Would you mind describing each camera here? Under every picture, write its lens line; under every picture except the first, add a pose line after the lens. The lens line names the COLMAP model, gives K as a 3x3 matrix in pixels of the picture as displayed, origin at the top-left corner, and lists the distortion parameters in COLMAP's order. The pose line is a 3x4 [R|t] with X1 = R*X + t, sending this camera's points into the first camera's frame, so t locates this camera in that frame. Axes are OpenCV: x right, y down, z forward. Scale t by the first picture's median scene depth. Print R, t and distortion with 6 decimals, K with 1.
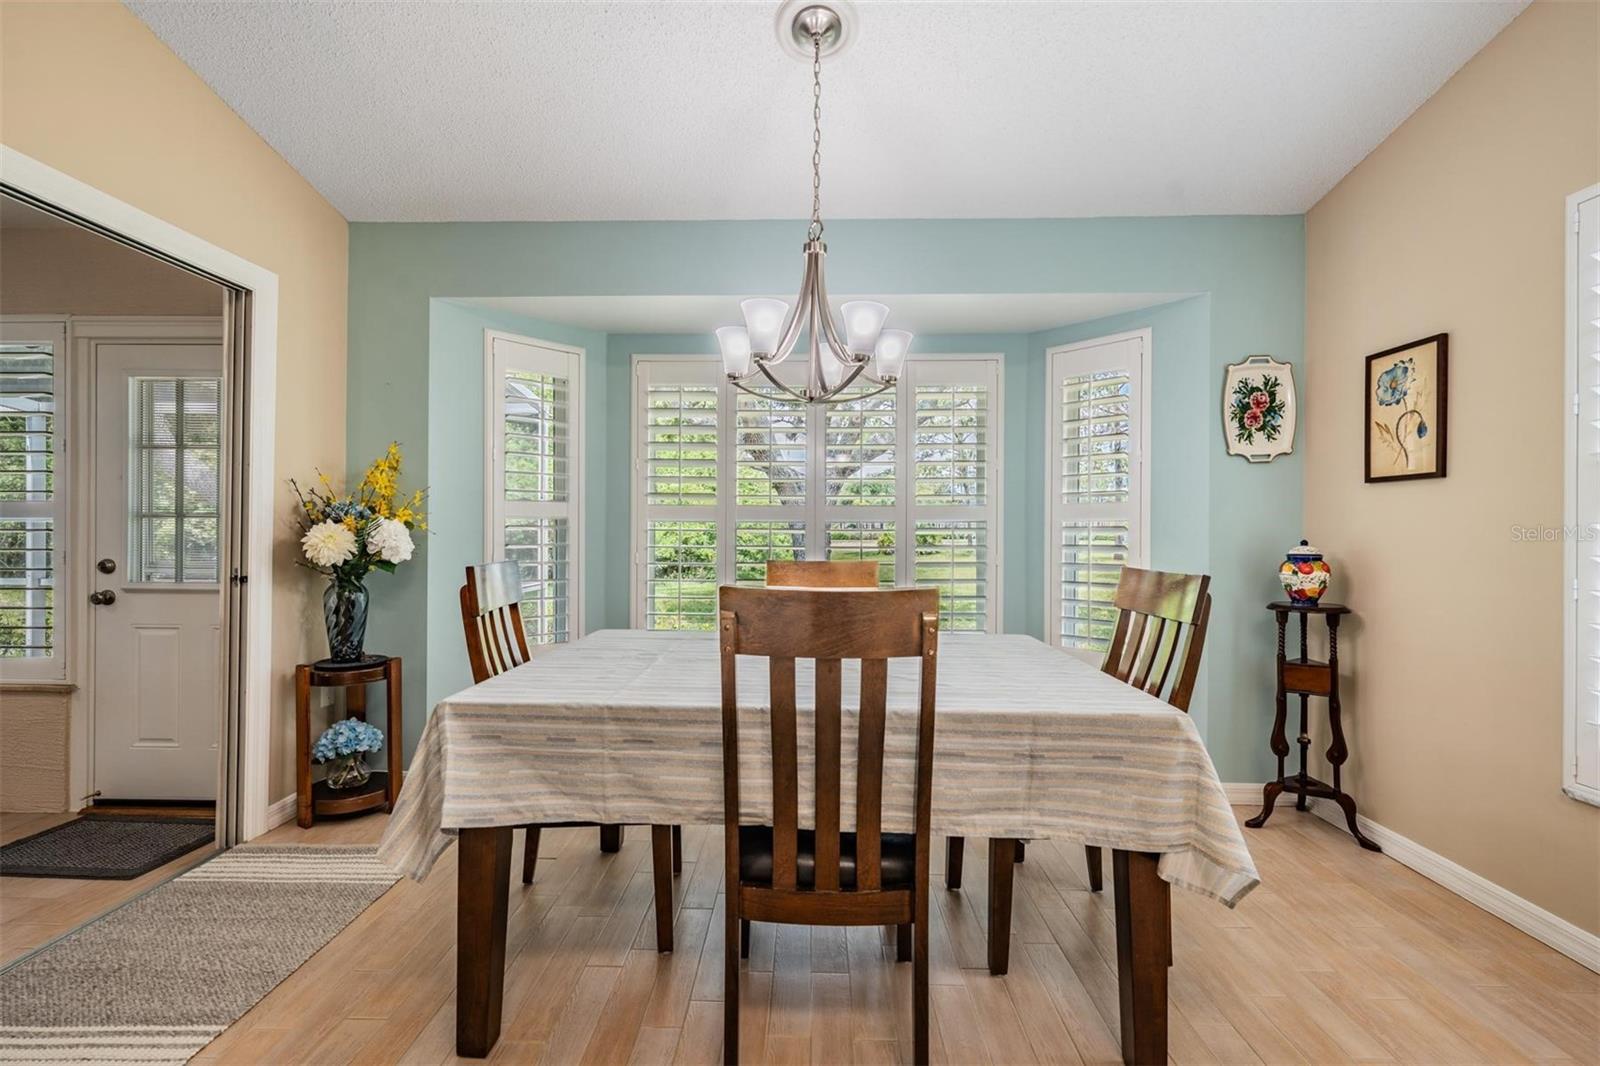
lens RADIAL K [[688.1, 0, 800.0], [0, 688.1, 533.0], [0, 0, 1]] dist [0.000369, -0.000253]
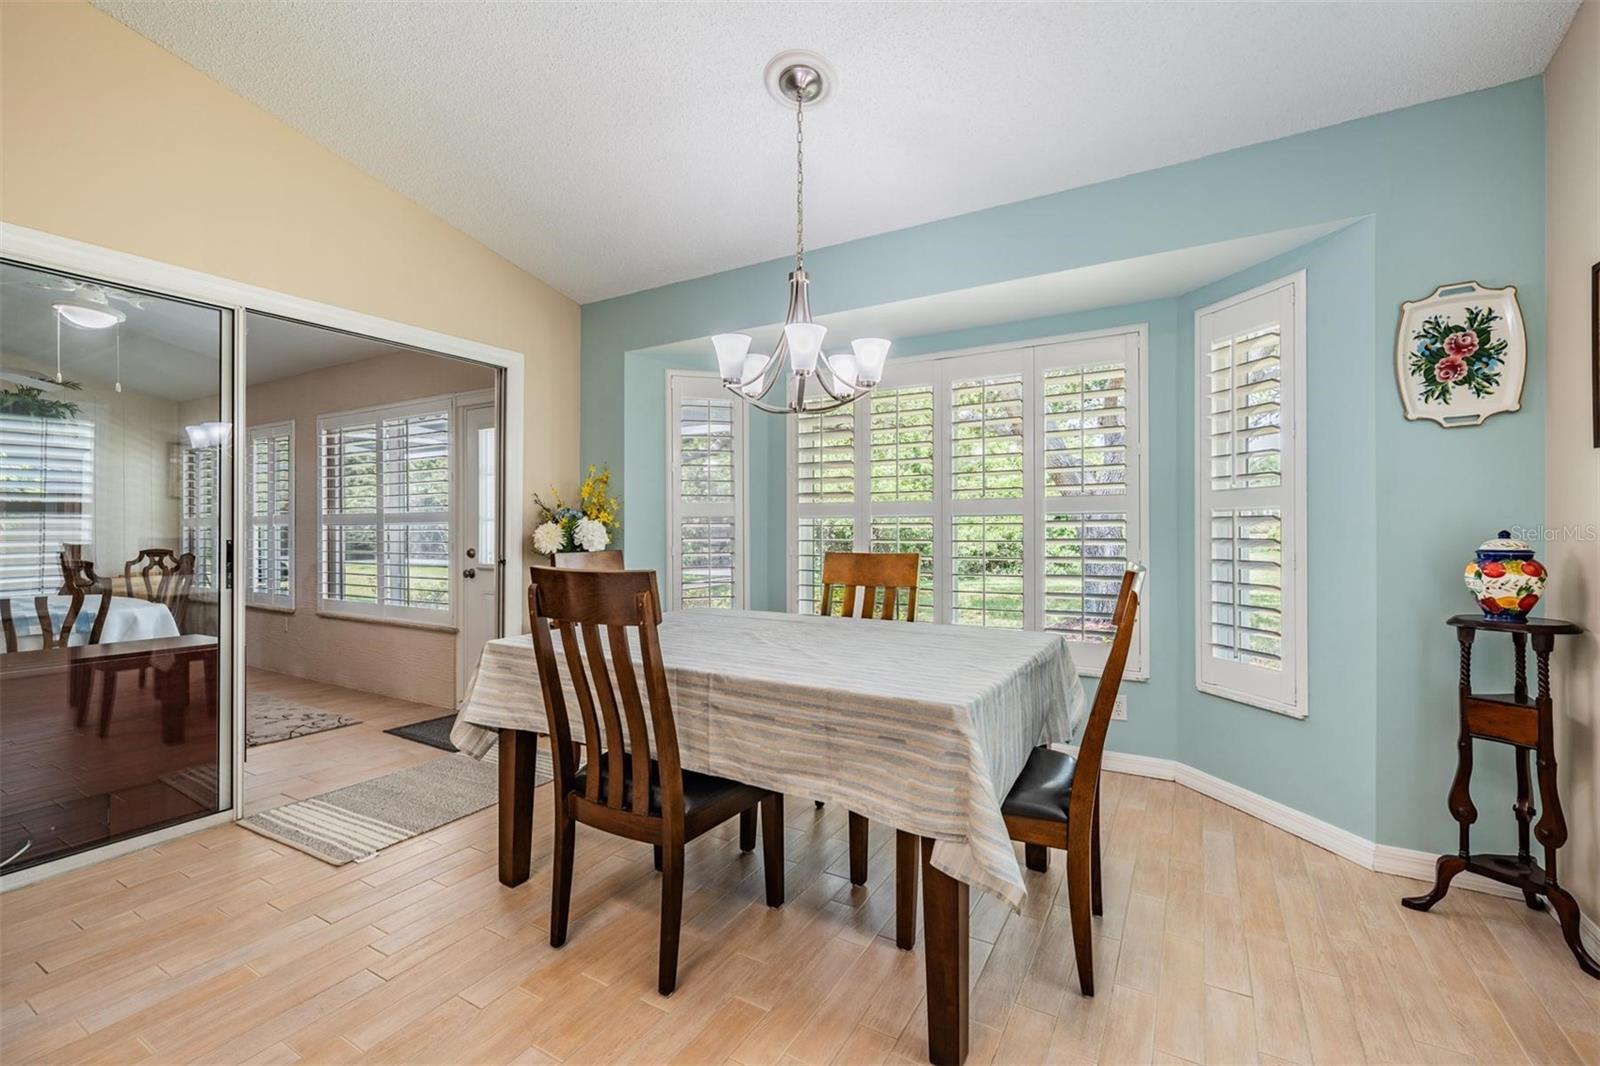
lens RADIAL K [[686.4, 0, 800.7], [0, 686.4, 526.5], [0, 0, 1]] dist [0.000492, -0.000161]
pose [[0.876391, -0.009928, -0.481498, 0.438859], [0.008608, 0.999951, -0.004950, 0.002974], [0.481524, 0.000194, 0.876433, 0.007478]]
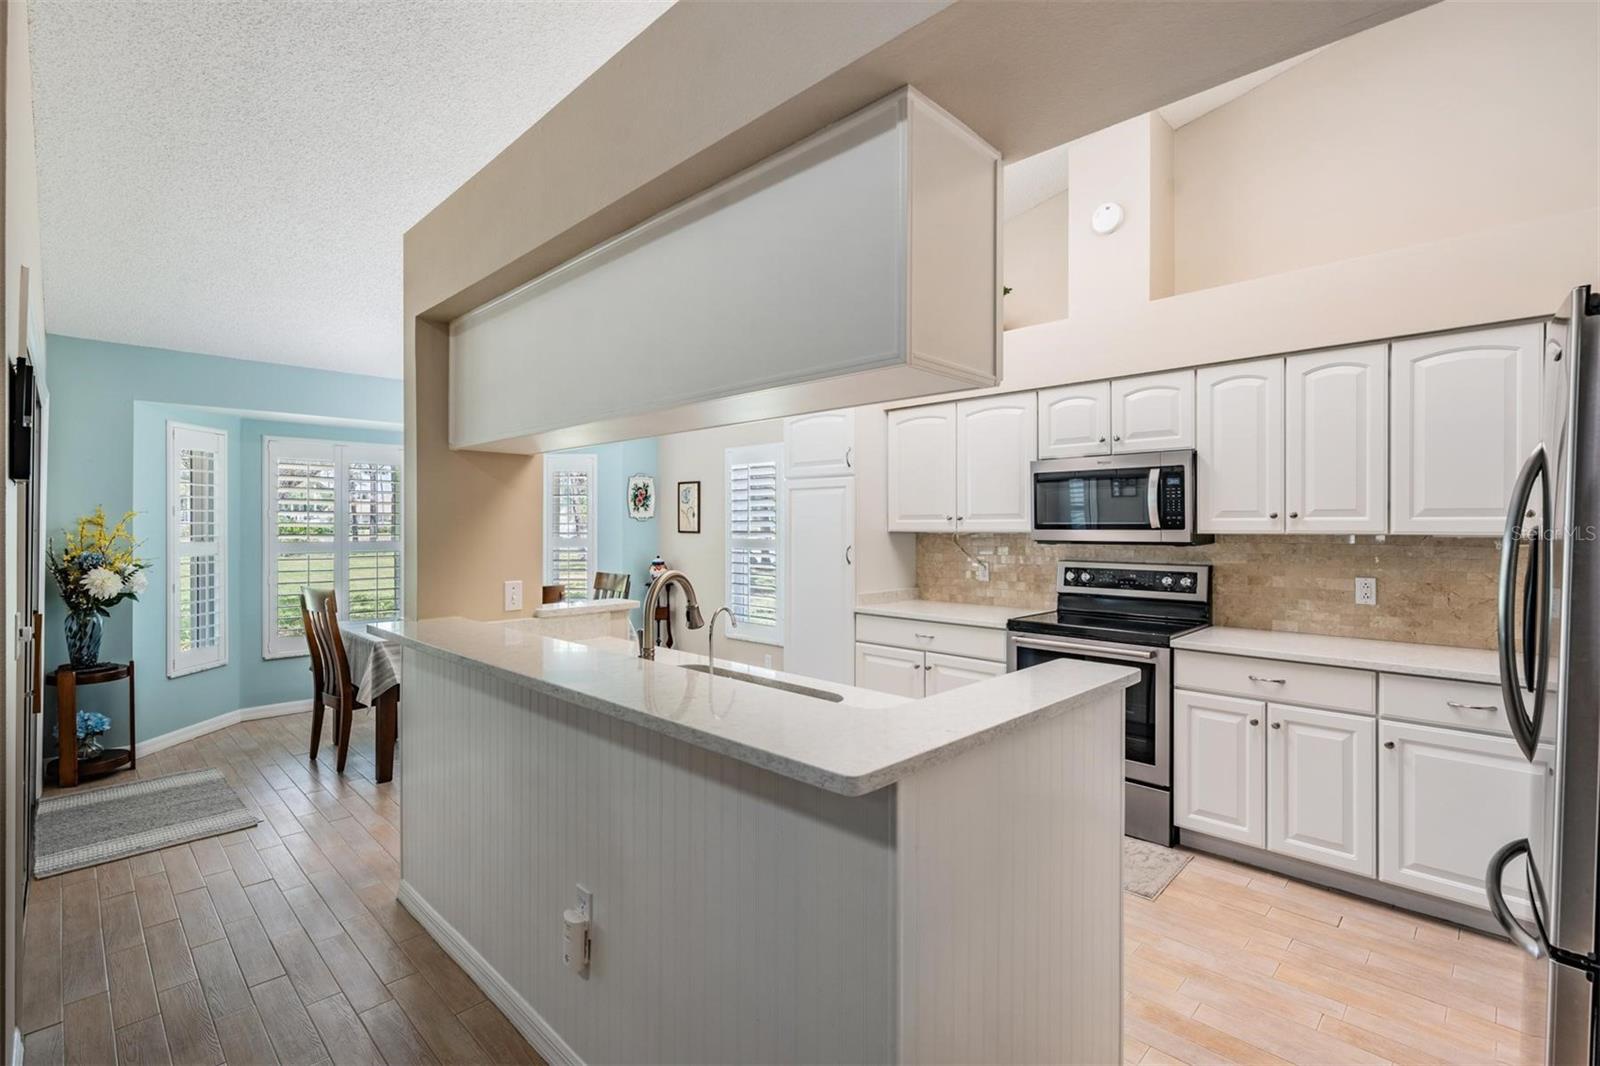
lens RADIAL K [[711.9, 0, 793.0], [0, 711.9, 521.1], [0, 0, 1]] dist [0.000180, 0.000062]
pose [[0.687654, -0.000734, 0.726038, -0.747353], [0.003732, 0.999990, -0.002524, -0.103868], [-0.726029, 0.004446, 0.687650, -1.050960]]
